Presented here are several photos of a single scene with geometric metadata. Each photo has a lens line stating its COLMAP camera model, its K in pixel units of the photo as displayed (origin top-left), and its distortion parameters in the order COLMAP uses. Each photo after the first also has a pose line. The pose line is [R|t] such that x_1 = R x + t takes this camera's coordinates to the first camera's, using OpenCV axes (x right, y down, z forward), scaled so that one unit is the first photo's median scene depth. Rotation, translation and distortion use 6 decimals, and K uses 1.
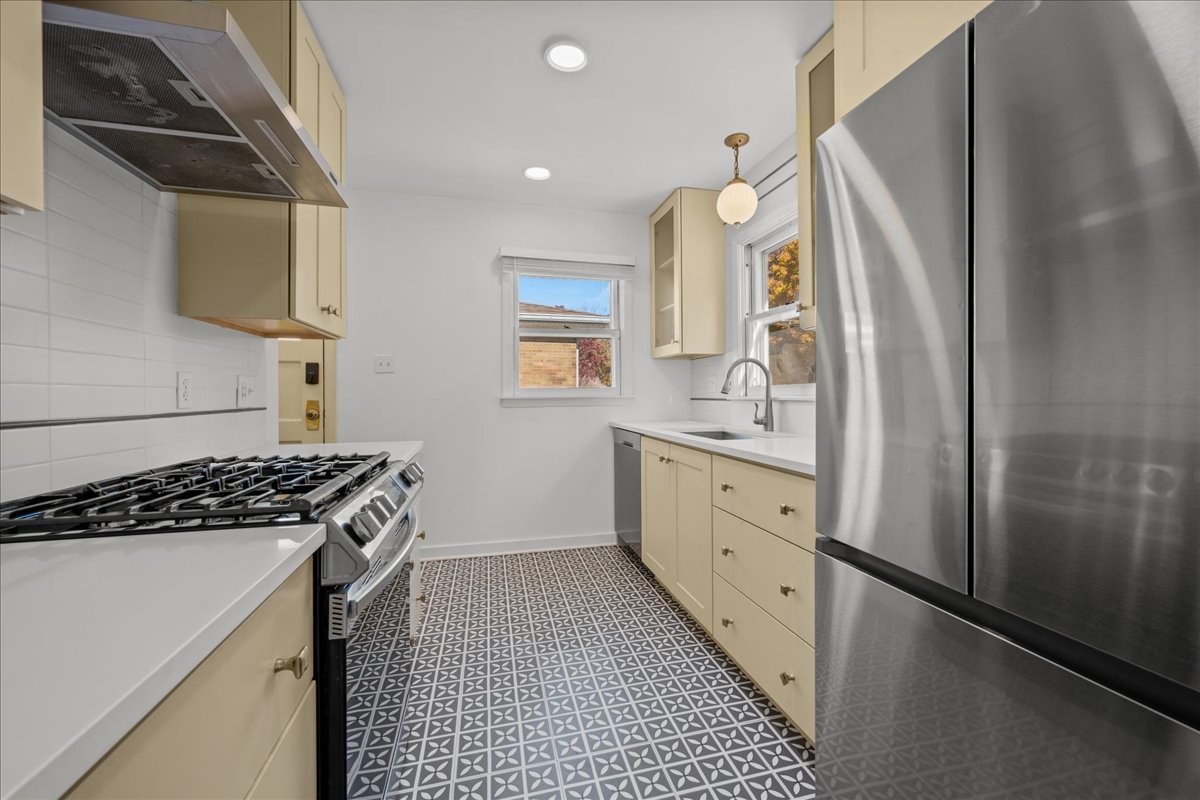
lens RADIAL K [[472.7, 0, 603.1], [0, 472.7, 391.4], [0, 0, 1]] dist [-0.000894, -0.000100]
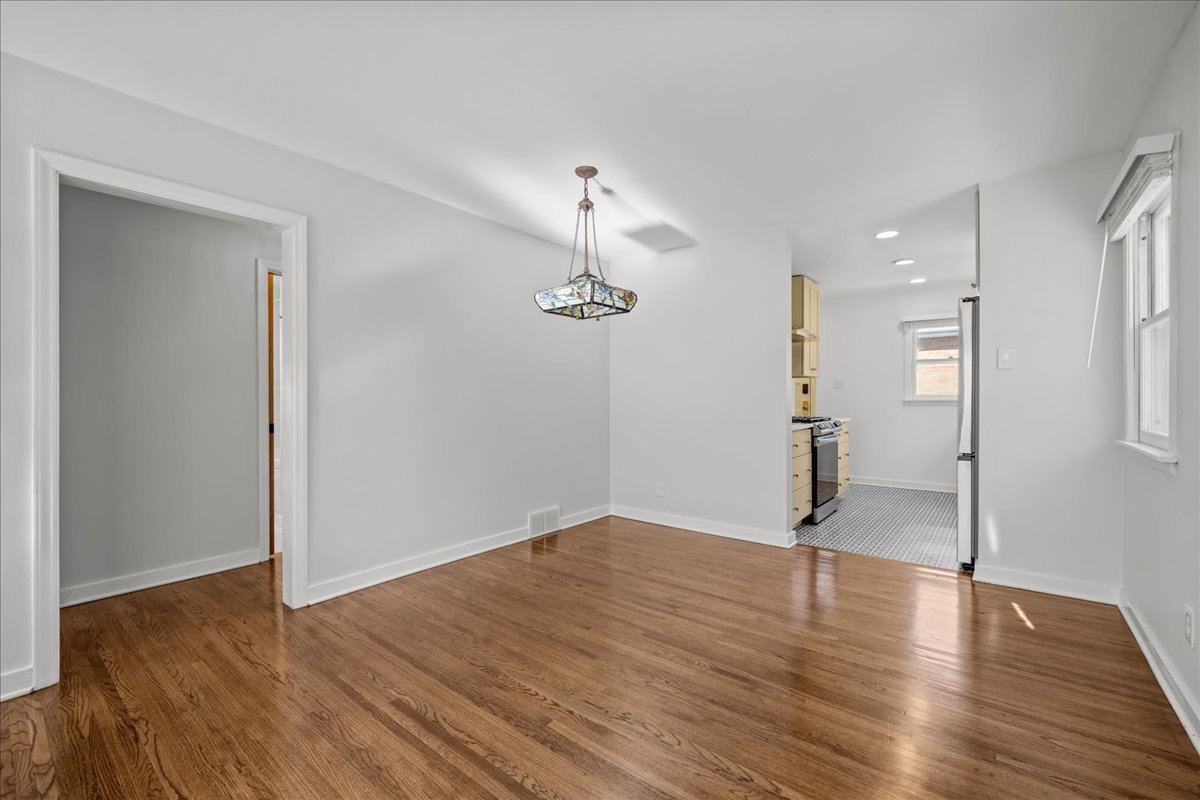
lens RADIAL K [[498.7, 0, 597.7], [0, 498.7, 402.0], [0, 0, 1]] dist [-0.001070, -0.000018]
pose [[0.601743, 0.001180, -0.798689, 0.652310], [-0.006350, 0.999974, -0.003307, 0.037242], [0.798664, 0.007062, 0.601736, -1.160935]]
